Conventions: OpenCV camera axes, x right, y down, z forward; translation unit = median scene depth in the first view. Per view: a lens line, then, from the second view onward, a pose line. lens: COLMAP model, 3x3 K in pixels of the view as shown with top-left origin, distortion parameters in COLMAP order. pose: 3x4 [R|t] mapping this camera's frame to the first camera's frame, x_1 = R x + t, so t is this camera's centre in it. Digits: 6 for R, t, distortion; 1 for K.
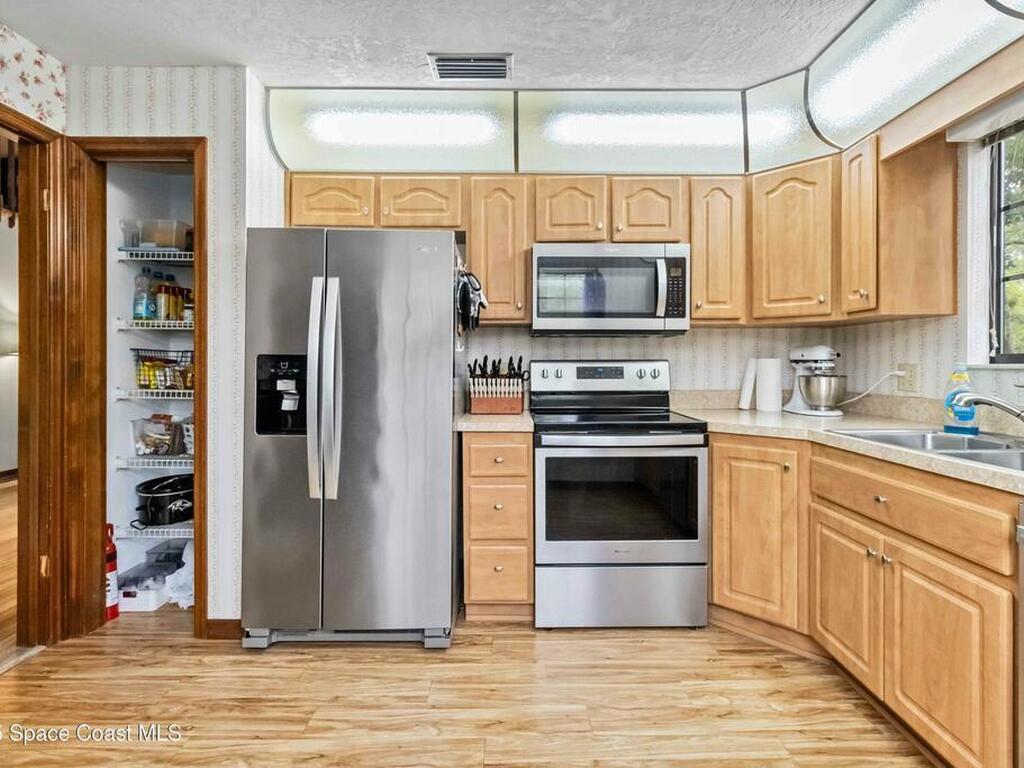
lens RADIAL K [[531.7, 0, 513.9], [0, 531.7, 367.5], [0, 0, 1]] dist [-0.001029, -0.000003]
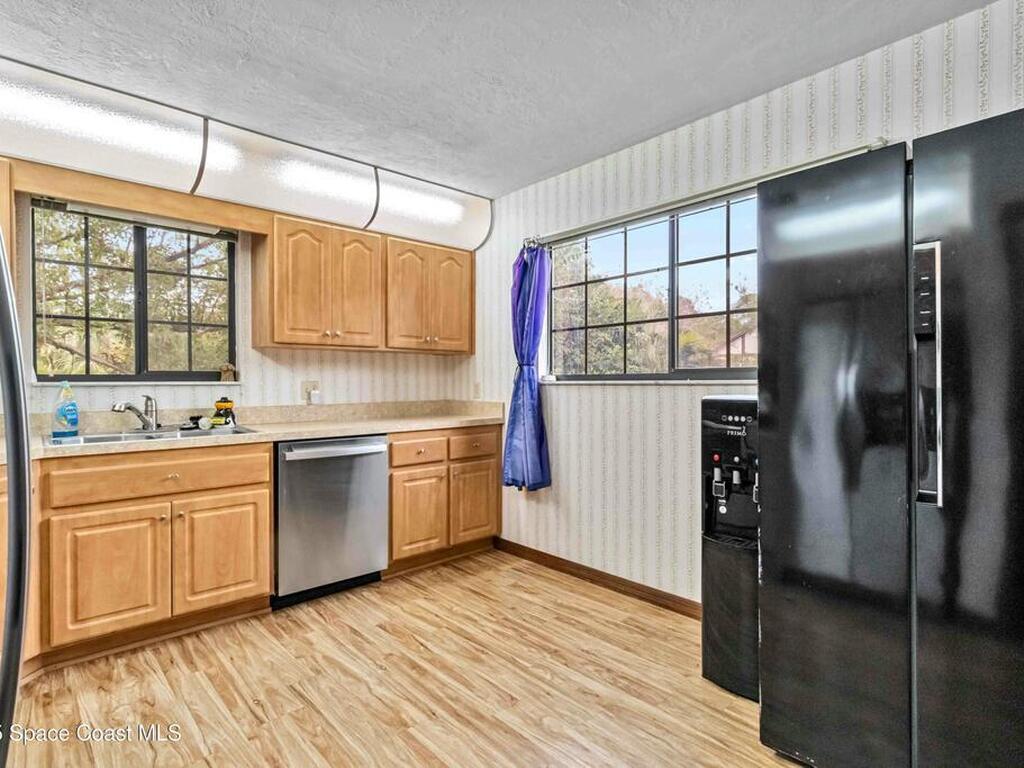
lens RADIAL K [[540.3, 0, 514.0], [0, 540.3, 388.5], [0, 0, 1]] dist [0.000998, 0.000029]
pose [[-0.665411, -0.008905, 0.746424, -0.747423], [0.006665, 0.999818, 0.017870, -0.006621], [-0.746447, 0.016866, -0.665231, 0.943708]]
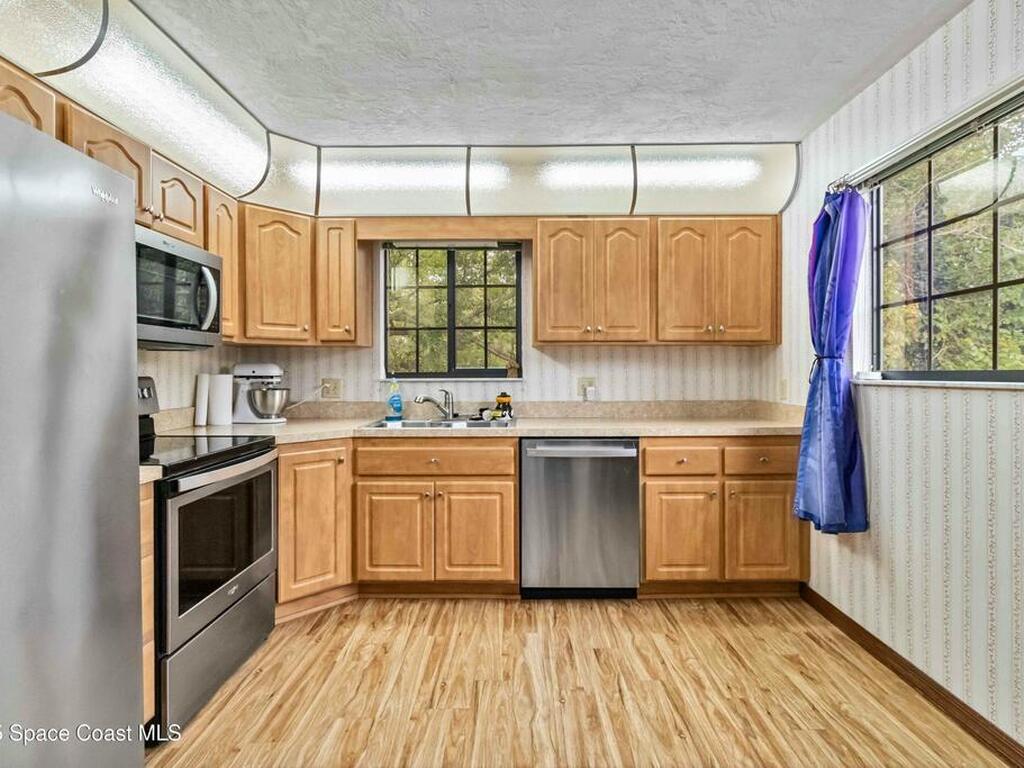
lens RADIAL K [[531.5, 0, 514.7], [0, 531.5, 374.7], [0, 0, 1]] dist [0.001079, 0.000050]
pose [[0.017811, -0.004462, 0.999831, -0.727689], [0.009418, 0.999946, 0.004295, -0.020693], [-0.999797, 0.009340, 0.017852, 0.526895]]
